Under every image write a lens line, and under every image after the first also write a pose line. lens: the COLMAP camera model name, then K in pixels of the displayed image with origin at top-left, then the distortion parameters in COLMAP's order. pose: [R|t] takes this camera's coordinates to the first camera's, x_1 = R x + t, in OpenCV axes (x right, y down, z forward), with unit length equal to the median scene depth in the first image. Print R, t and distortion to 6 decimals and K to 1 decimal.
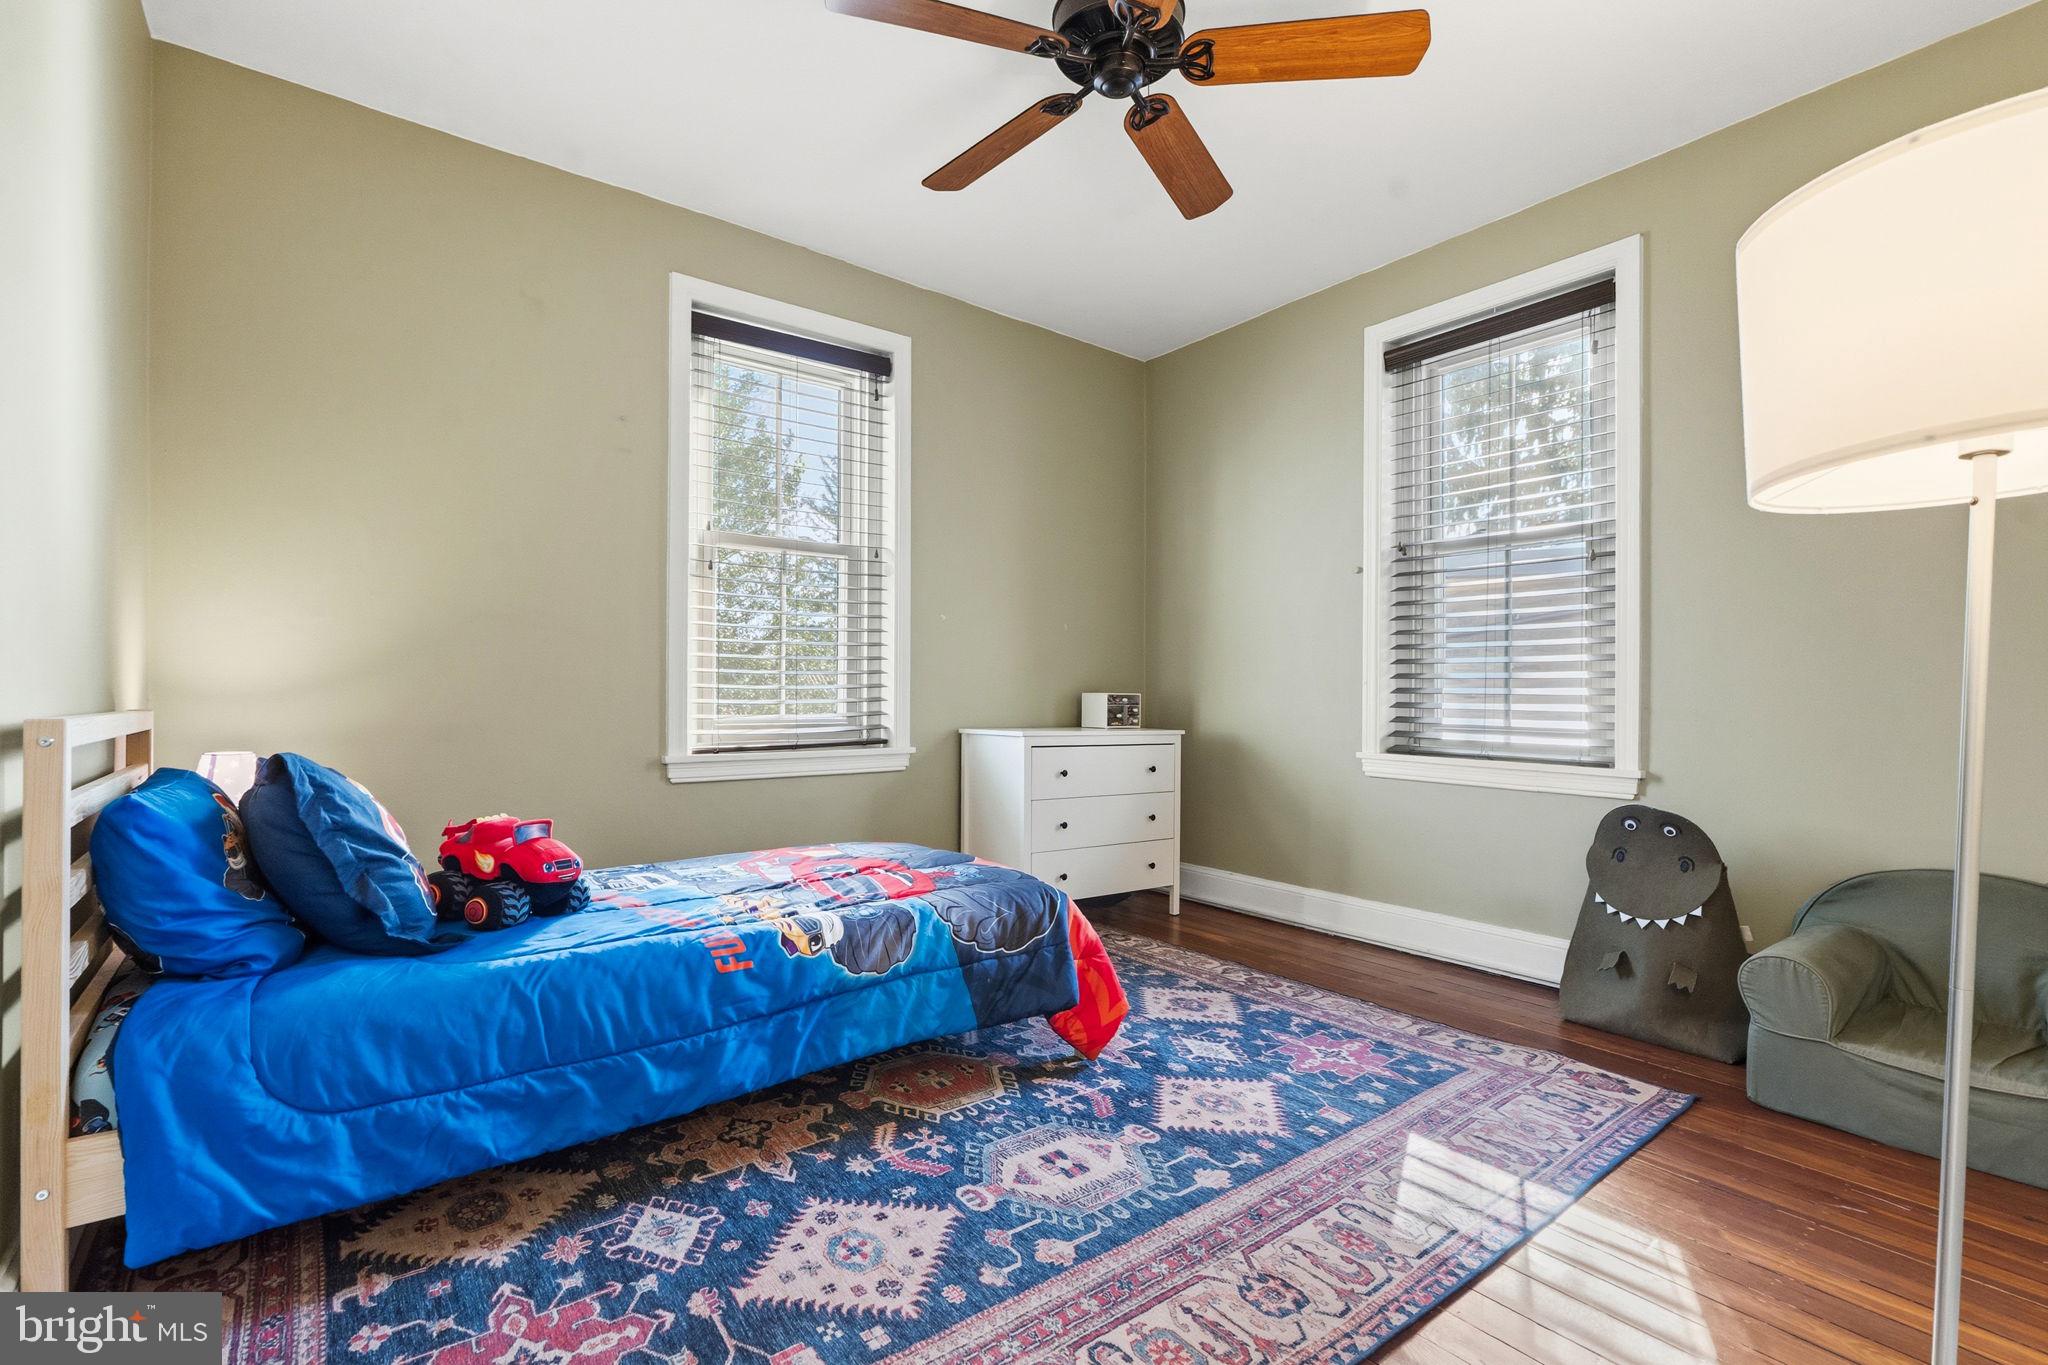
lens RADIAL K [[928.5, 0, 1020.2], [0, 928.5, 690.9], [0, 0, 1]] dist [-0.007060, 0.001780]
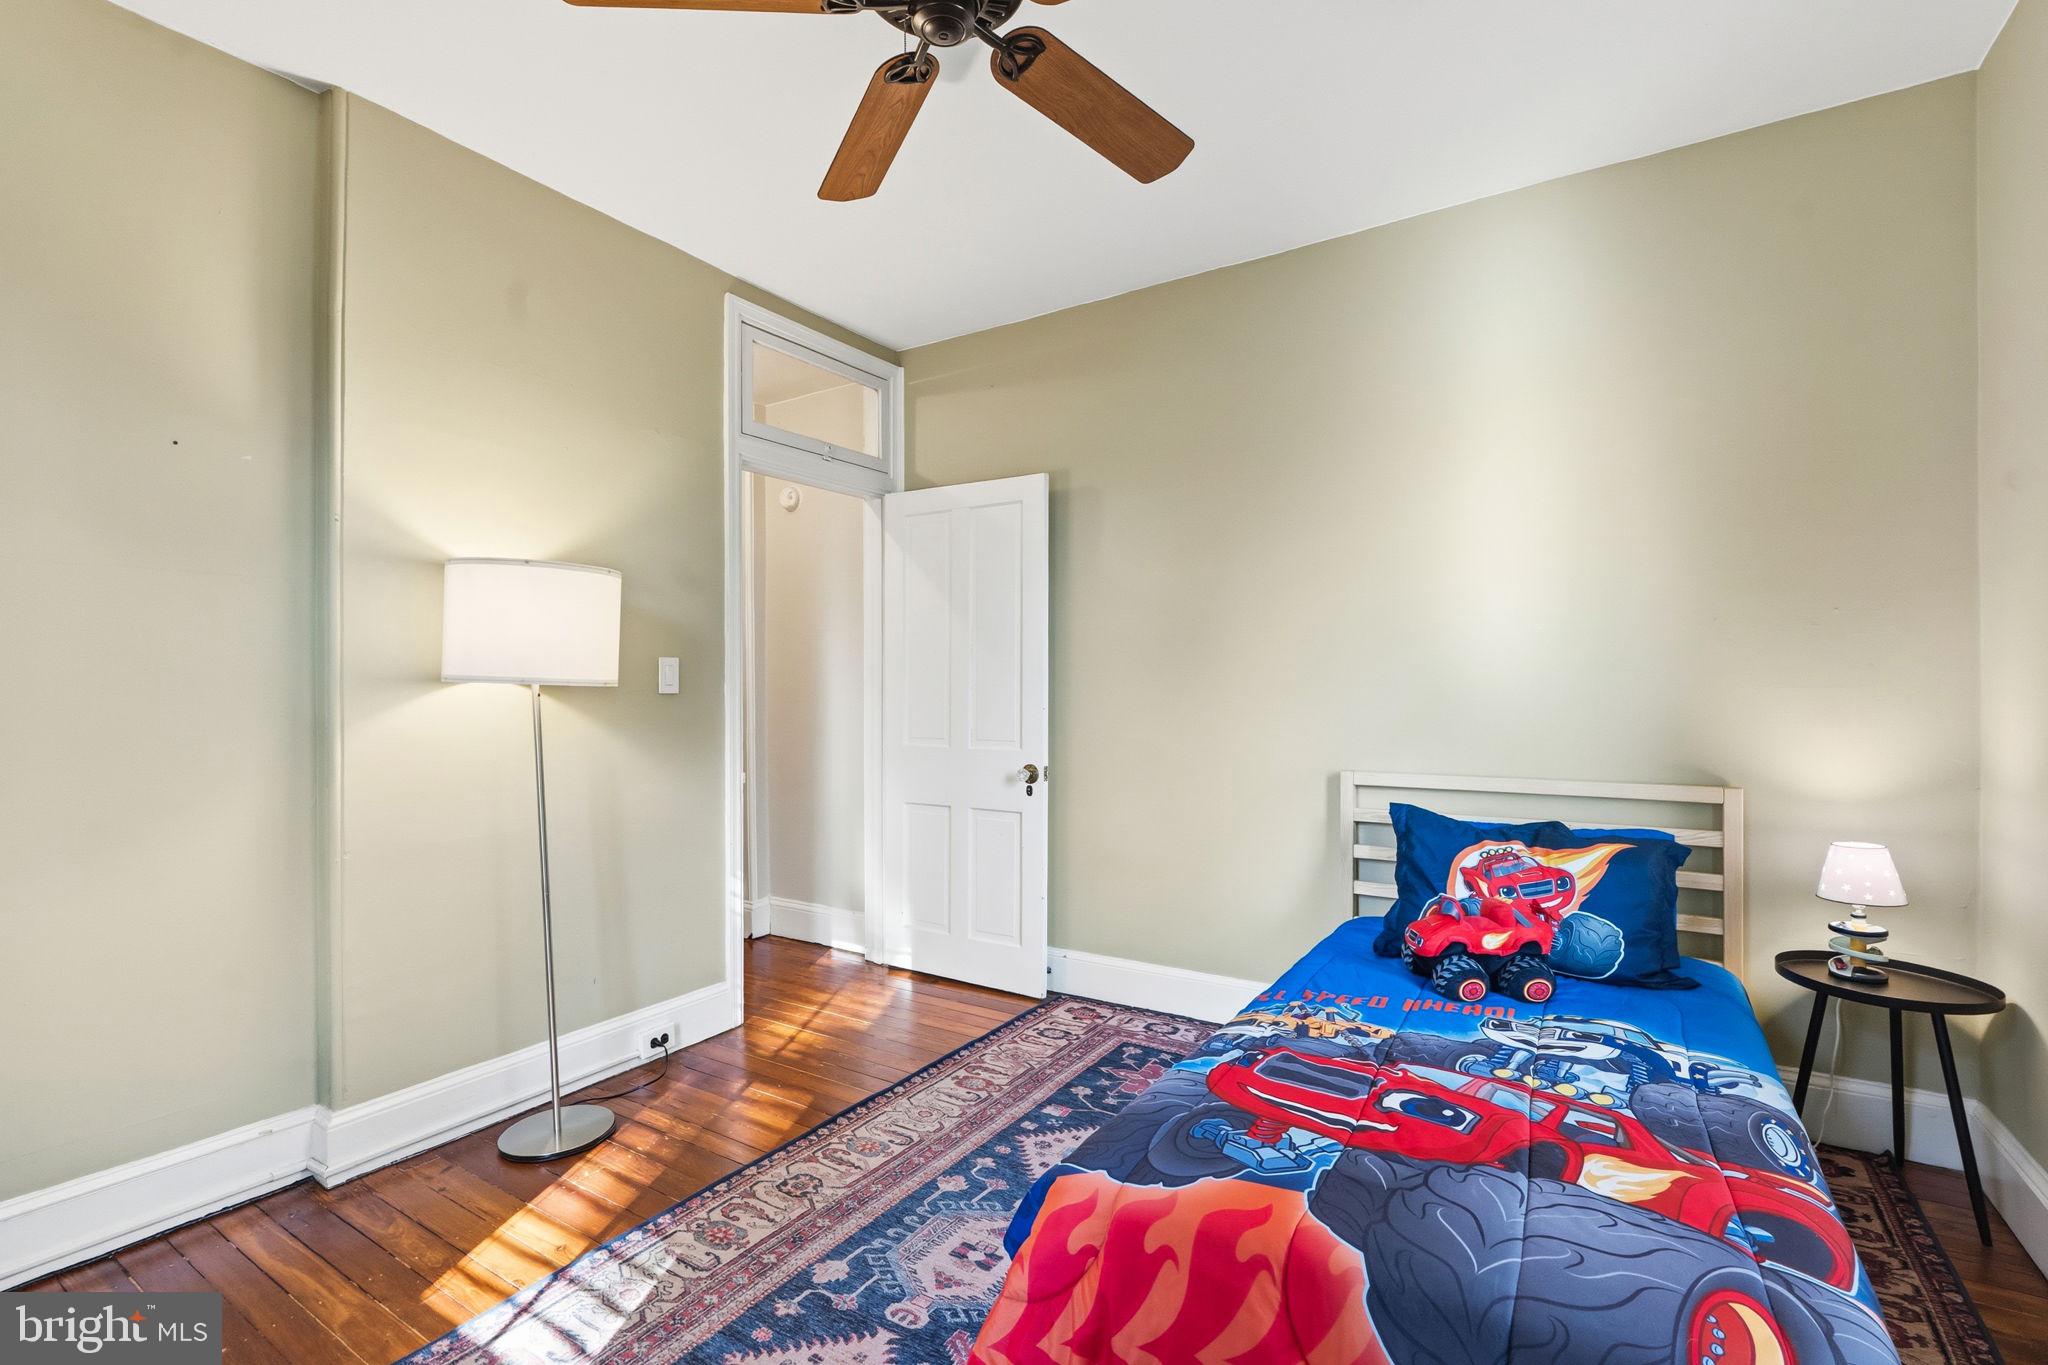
lens RADIAL K [[928.5, 0, 1024.6], [0, 928.5, 688.7], [0, 0, 1]] dist [-0.007060, 0.001780]
pose [[-0.941588, -0.006574, -0.336702, 0.390436], [-0.004182, 0.999961, -0.007828, -0.121245], [0.336740, -0.005963, -0.941579, 2.246138]]
